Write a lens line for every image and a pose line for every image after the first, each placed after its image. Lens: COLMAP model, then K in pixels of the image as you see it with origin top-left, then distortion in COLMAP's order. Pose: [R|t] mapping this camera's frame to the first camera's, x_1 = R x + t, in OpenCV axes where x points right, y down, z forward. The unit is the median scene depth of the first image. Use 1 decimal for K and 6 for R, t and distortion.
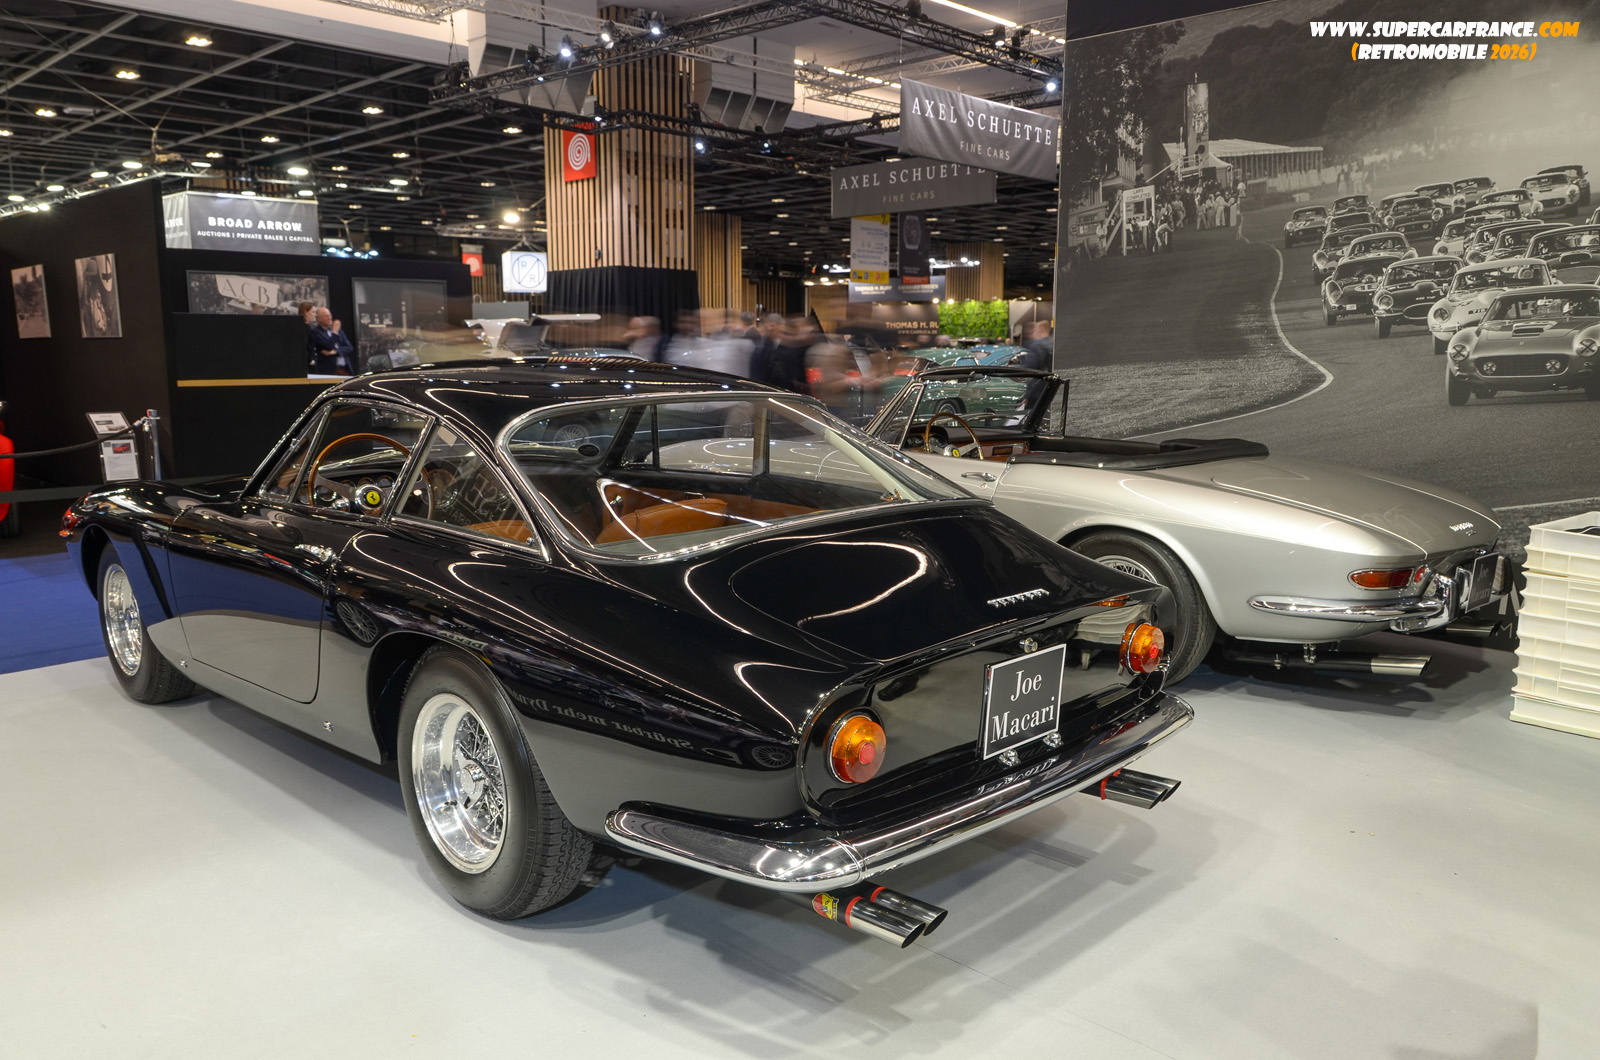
lens RADIAL K [[1256.4, 0, 770.2], [0, 1256.4, 548.8], [0, 0, 1]] dist [-0.018170, 0.009021]
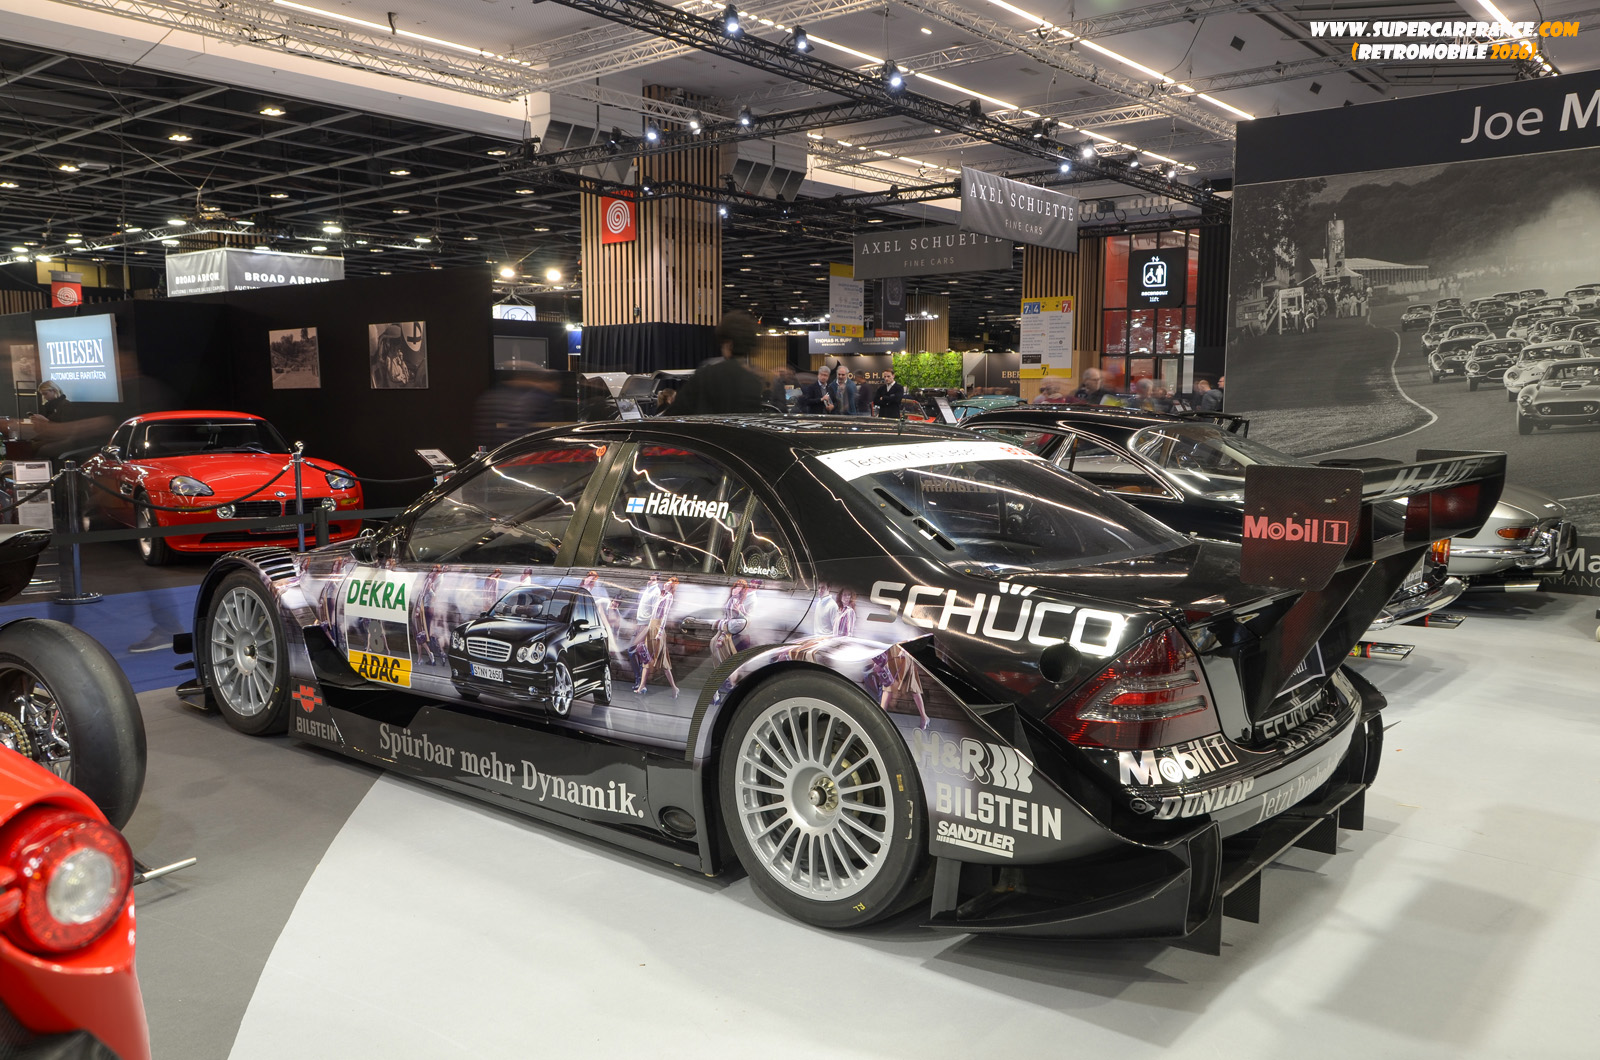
lens RADIAL K [[1256.4, 0, 810.0], [0, 1256.4, 541.4], [0, 0, 1]] dist [-0.018170, 0.009021]
pose [[0.997331, -0.007677, 0.072607, -0.106148], [0.010940, 0.998943, -0.044638, 0.018218], [-0.072187, 0.045313, 0.996361, -0.112084]]
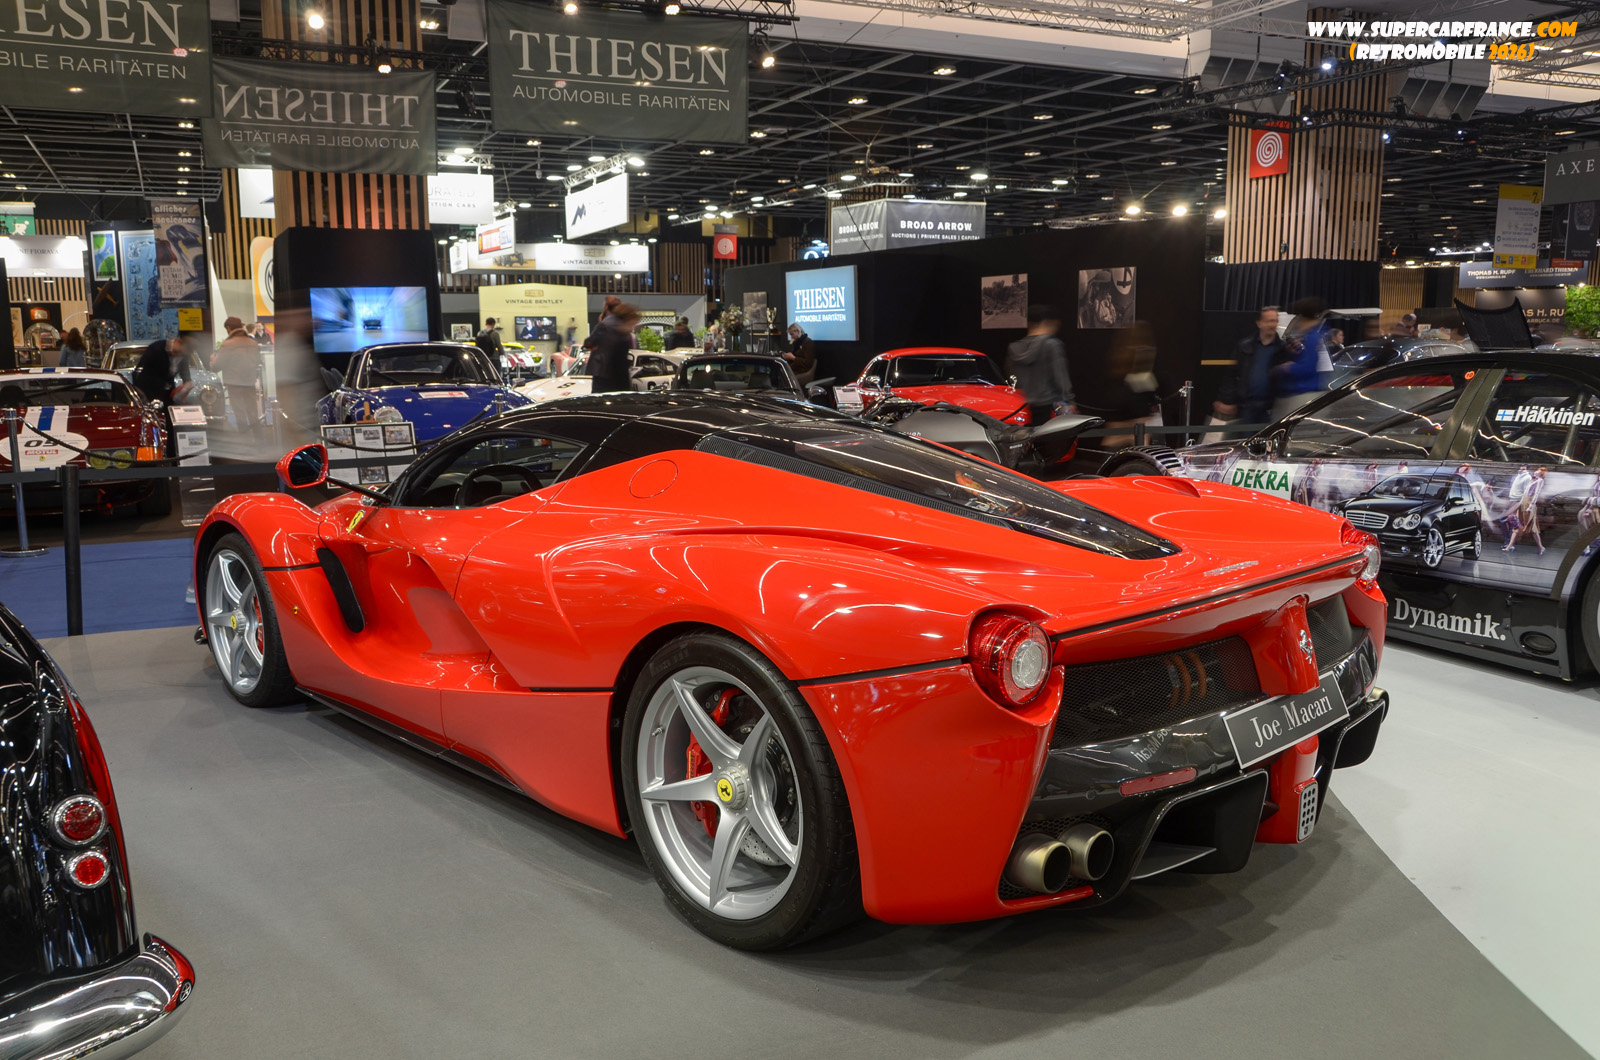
lens RADIAL K [[1298.3, 0, 806.4], [0, 1298.3, 541.1], [0, 0, 1]] dist [-0.058756, 0.065943]
pose [[0.925851, 0.057284, -0.373522, -0.141517], [-0.058433, 0.998257, 0.008258, 0.031939], [0.373344, 0.014180, 0.927585, -0.193800]]
